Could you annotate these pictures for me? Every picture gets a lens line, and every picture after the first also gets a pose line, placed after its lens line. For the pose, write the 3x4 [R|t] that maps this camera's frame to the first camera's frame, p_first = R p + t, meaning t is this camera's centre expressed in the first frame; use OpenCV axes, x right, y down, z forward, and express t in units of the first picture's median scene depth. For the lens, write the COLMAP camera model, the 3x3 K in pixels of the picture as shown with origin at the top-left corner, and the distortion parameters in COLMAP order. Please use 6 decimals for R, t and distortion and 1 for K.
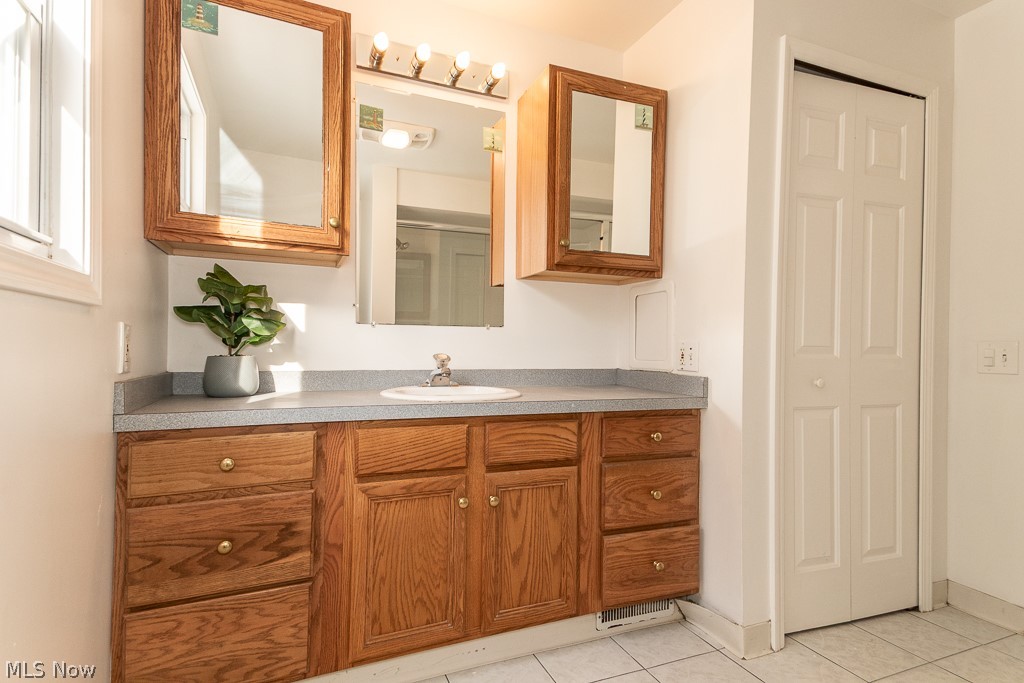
lens RADIAL K [[521.5, 0, 512.0], [0, 521.5, 341.5], [0, 0, 1]] dist [0.069223, -0.001461]
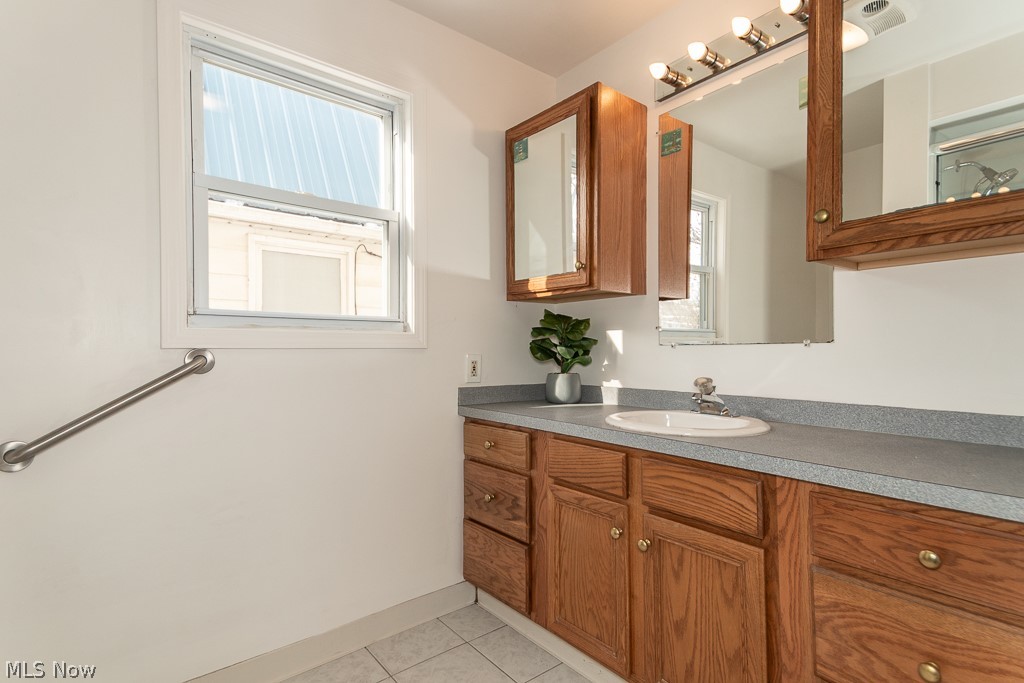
lens RADIAL K [[521.5, 0, 512.0], [0, 521.5, 341.5], [0, 0, 1]] dist [0.069223, -0.001461]
pose [[0.272158, -0.027561, -0.961858, 0.759916], [0.016950, 0.999572, -0.023845, -0.026053], [0.962103, -0.009814, 0.272509, 0.522114]]
